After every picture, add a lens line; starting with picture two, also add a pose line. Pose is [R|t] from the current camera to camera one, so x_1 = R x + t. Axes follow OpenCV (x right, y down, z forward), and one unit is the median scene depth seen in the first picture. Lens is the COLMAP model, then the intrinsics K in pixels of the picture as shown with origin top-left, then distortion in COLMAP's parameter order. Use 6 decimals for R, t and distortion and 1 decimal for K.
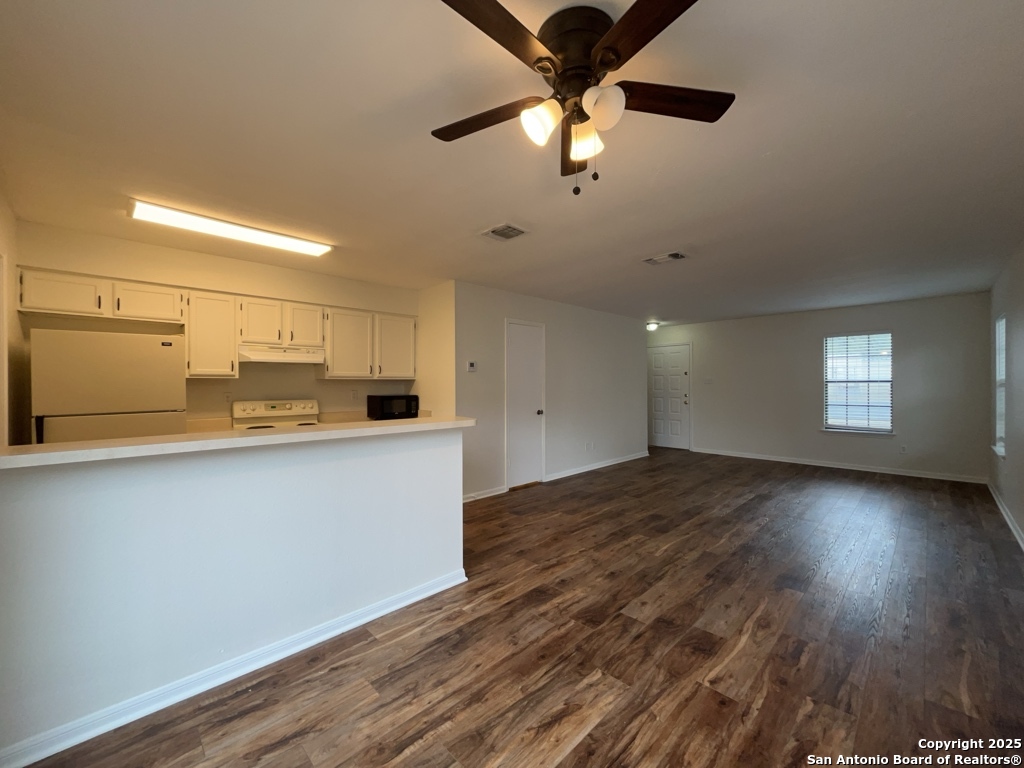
lens RADIAL K [[413.3, 0, 514.5], [0, 413.3, 387.2], [0, 0, 1]] dist [-0.001635, -0.000606]
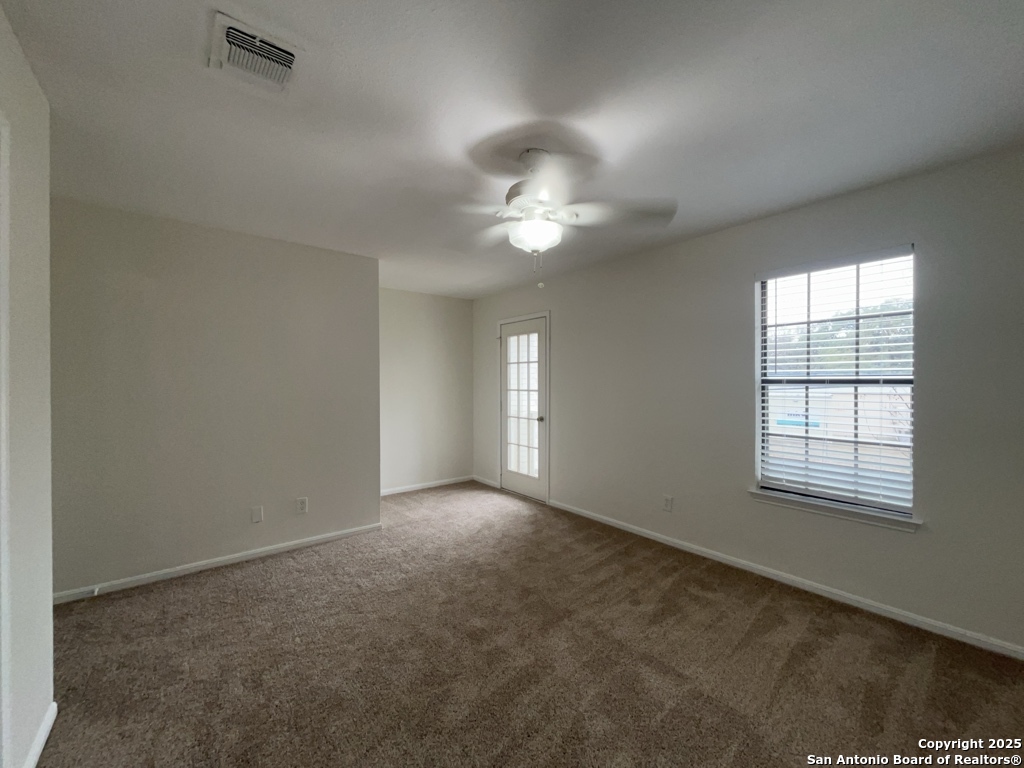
lens RADIAL K [[413.3, 0, 516.6], [0, 413.3, 386.3], [0, 0, 1]] dist [-0.001635, -0.000606]
pose [[0.085754, 0.008146, 0.996283, 0.637504], [0.002797, 0.999961, -0.008417, -0.008657], [-0.996312, 0.003508, 0.085728, 1.518881]]
